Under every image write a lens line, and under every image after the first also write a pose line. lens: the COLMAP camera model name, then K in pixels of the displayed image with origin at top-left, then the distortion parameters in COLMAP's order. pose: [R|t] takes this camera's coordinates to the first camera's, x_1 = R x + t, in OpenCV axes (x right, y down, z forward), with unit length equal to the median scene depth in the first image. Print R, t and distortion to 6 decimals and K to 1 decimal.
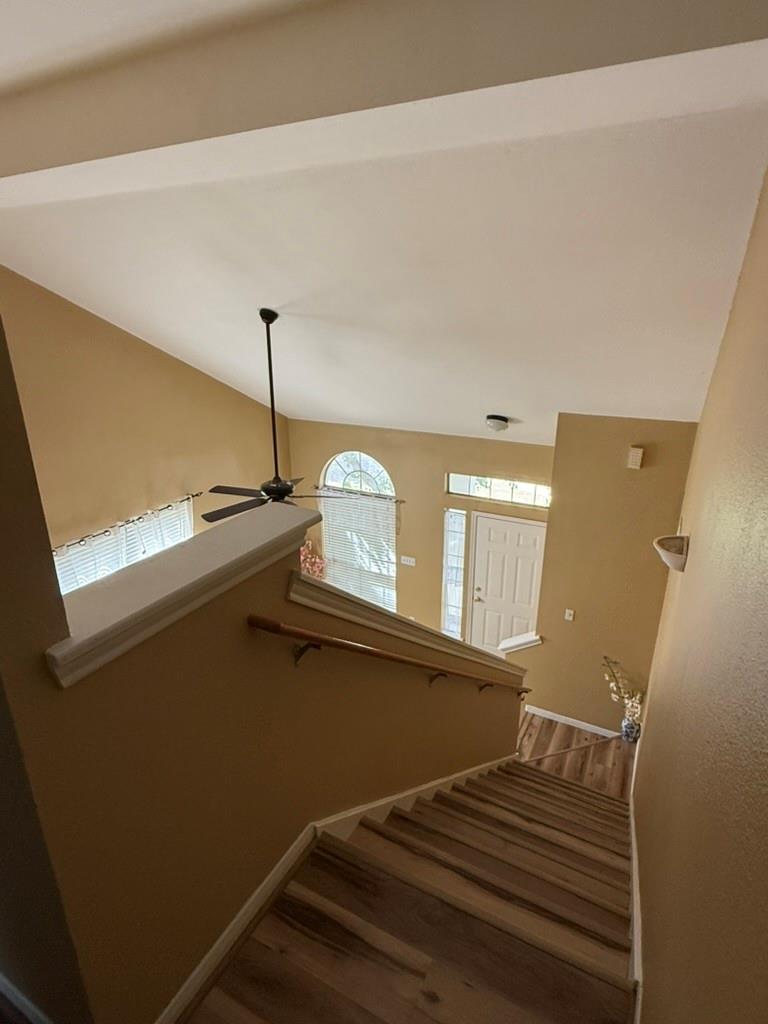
lens RADIAL K [[567.2, 0, 387.5], [0, 567.2, 509.0], [0, 0, 1]] dist [0.001794, -0.002213]
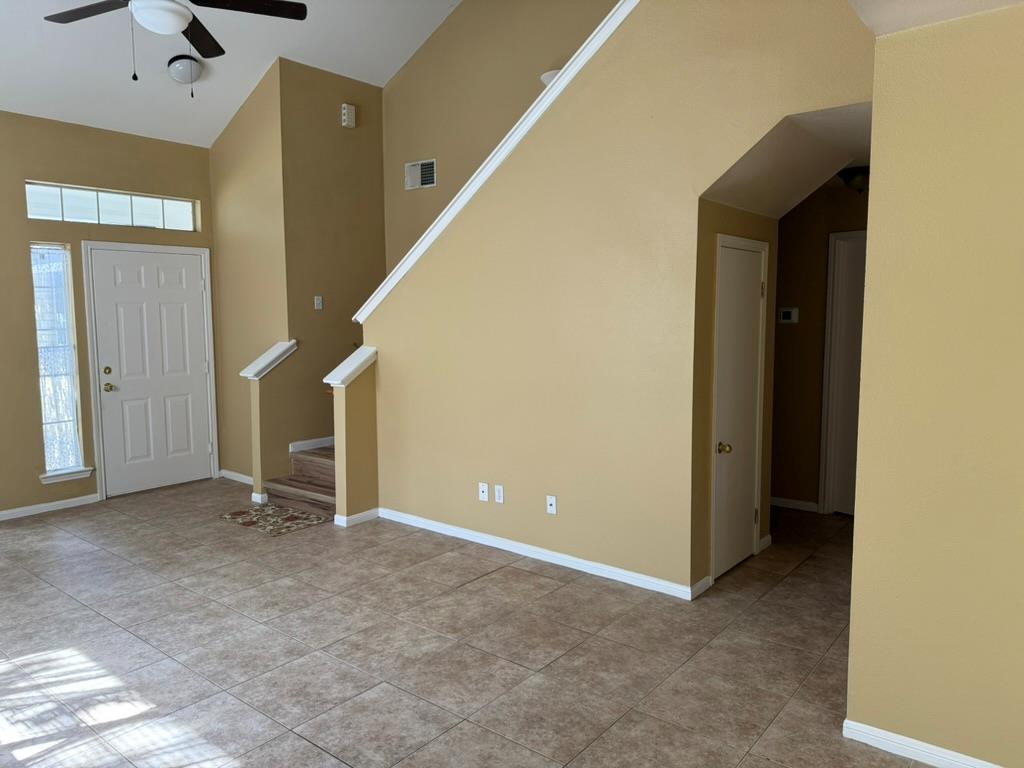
lens RADIAL K [[718.9, 0, 495.9], [0, 718.9, 376.1], [0, 0, 1]] dist [0.073624, -0.055736]
pose [[0.206427, -0.087159, 0.974572, -0.681783], [0.342870, 0.939314, 0.011382, 0.351150], [-0.916421, 0.331803, 0.223784, 0.490607]]
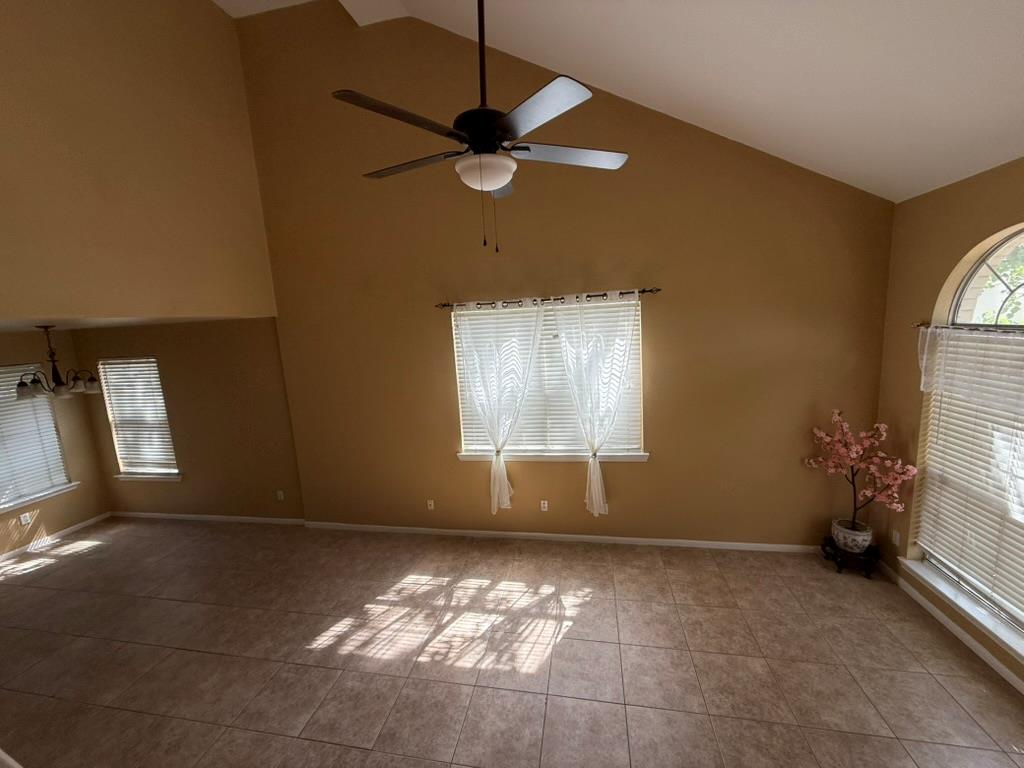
lens RADIAL K [[411.7, 0, 511.1], [0, 411.7, 383.8], [0, 0, 1]] dist [0.002965, 0.000299]
pose [[0.291761, 0.132872, -0.947217, 0.170763], [-0.275751, 0.959942, 0.049721, 0.131652], [0.915880, 0.246690, 0.316714, 0.727145]]
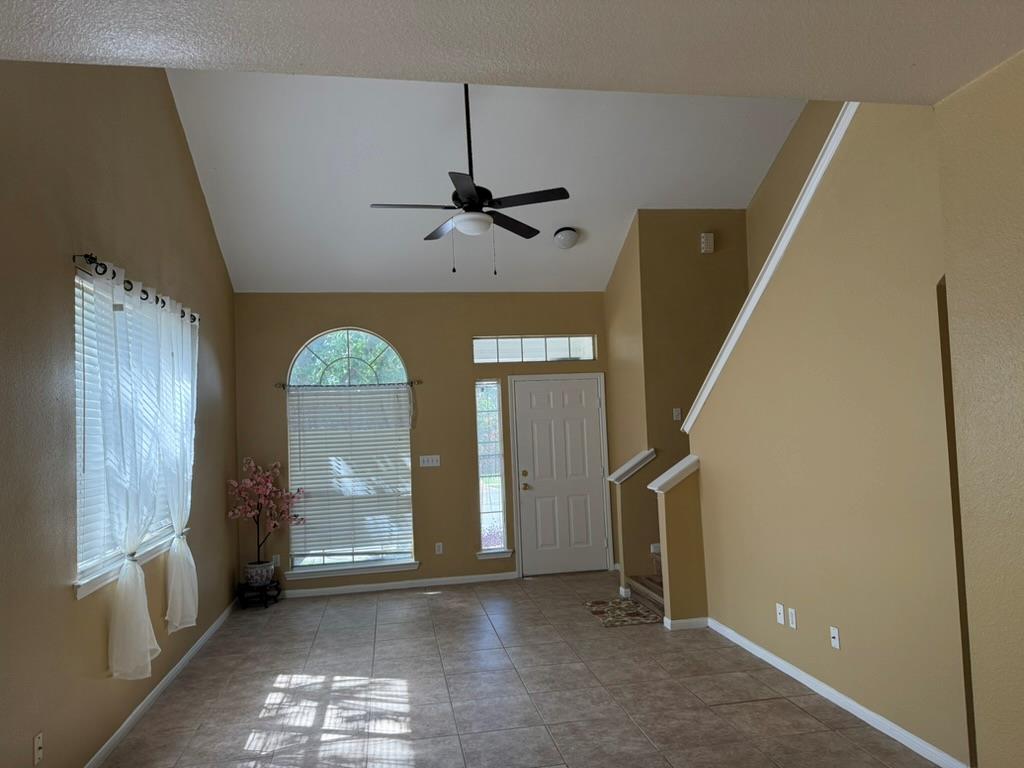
lens RADIAL K [[718.9, 0, 526.6], [0, 718.9, 384.2], [0, 0, 1]] dist [0.073624, -0.055736]
pose [[0.778339, 0.005443, 0.627821, -0.604246], [0.251527, 0.913507, -0.319750, 0.434498], [-0.575259, 0.406788, 0.709649, 0.236790]]
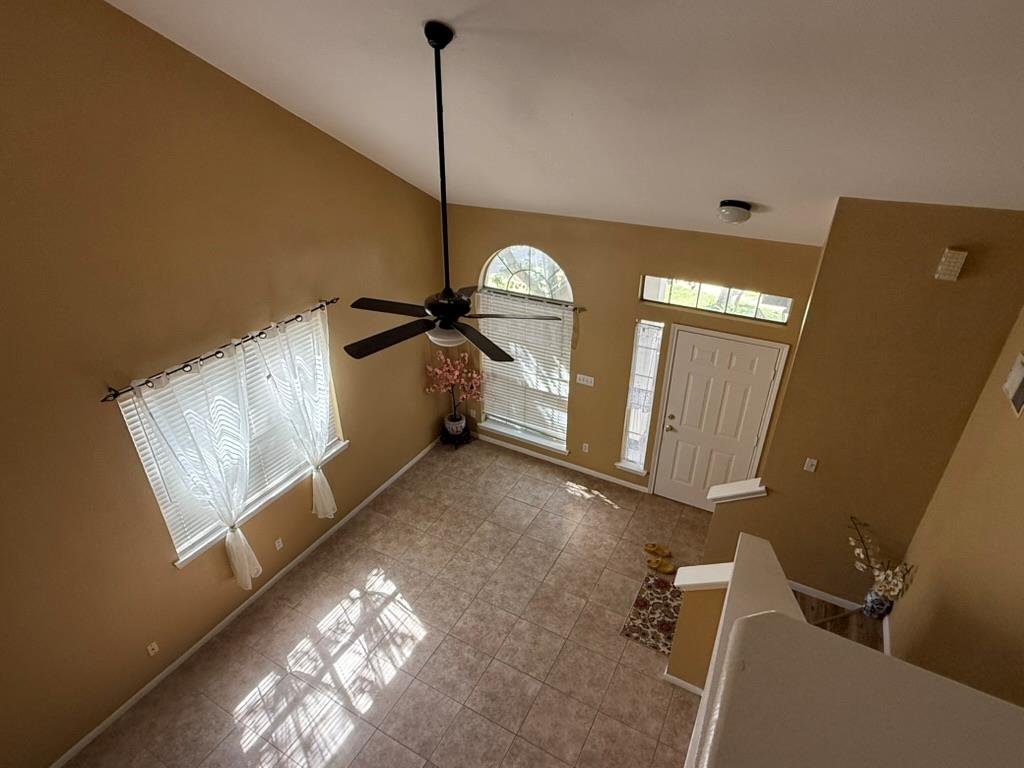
lens RADIAL K [[567.2, 0, 510.4], [0, 567.2, 386.3], [0, 0, 1]] dist [0.001794, -0.002213]
pose [[0.999836, 0.013469, -0.012128, -0.081098], [-0.011441, 0.987998, 0.154040, -0.034727], [0.014057, -0.153876, 0.987990, 0.216828]]
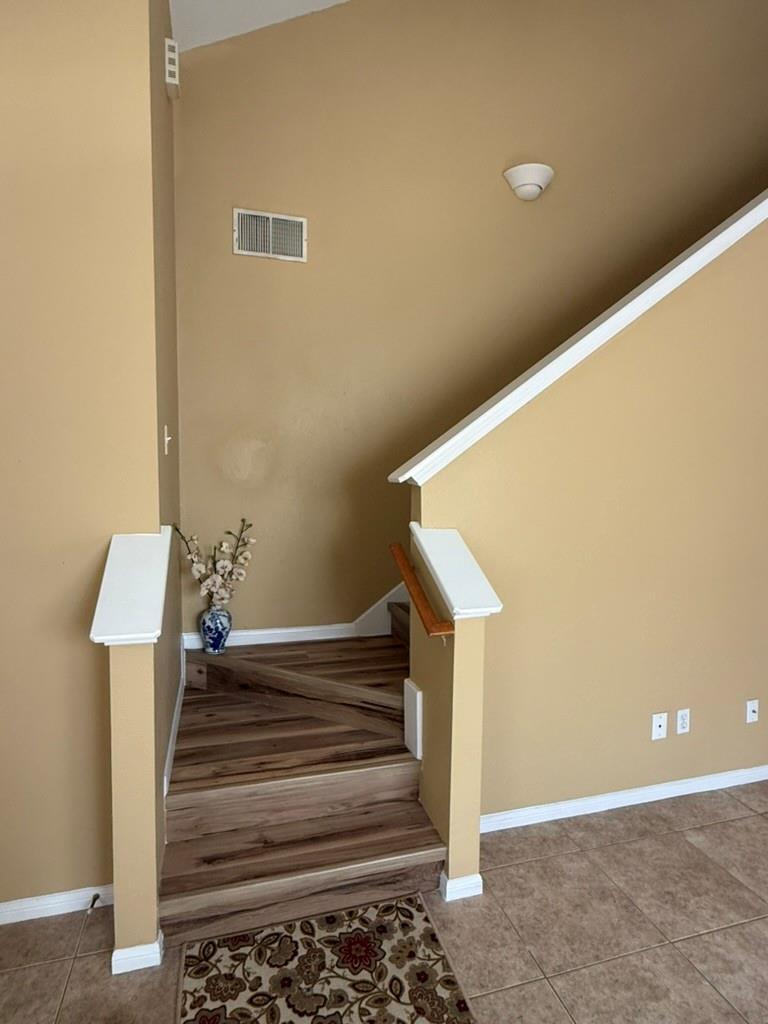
lens RADIAL K [[567.2, 0, 383.1], [0, 567.2, 509.2], [0, 0, 1]] dist [0.001794, -0.002213]
pose [[-0.691978, -0.056304, 0.719719, -0.072355], [0.243311, 0.920435, 0.305938, 0.135190], [-0.679681, 0.386818, -0.623222, 1.080795]]
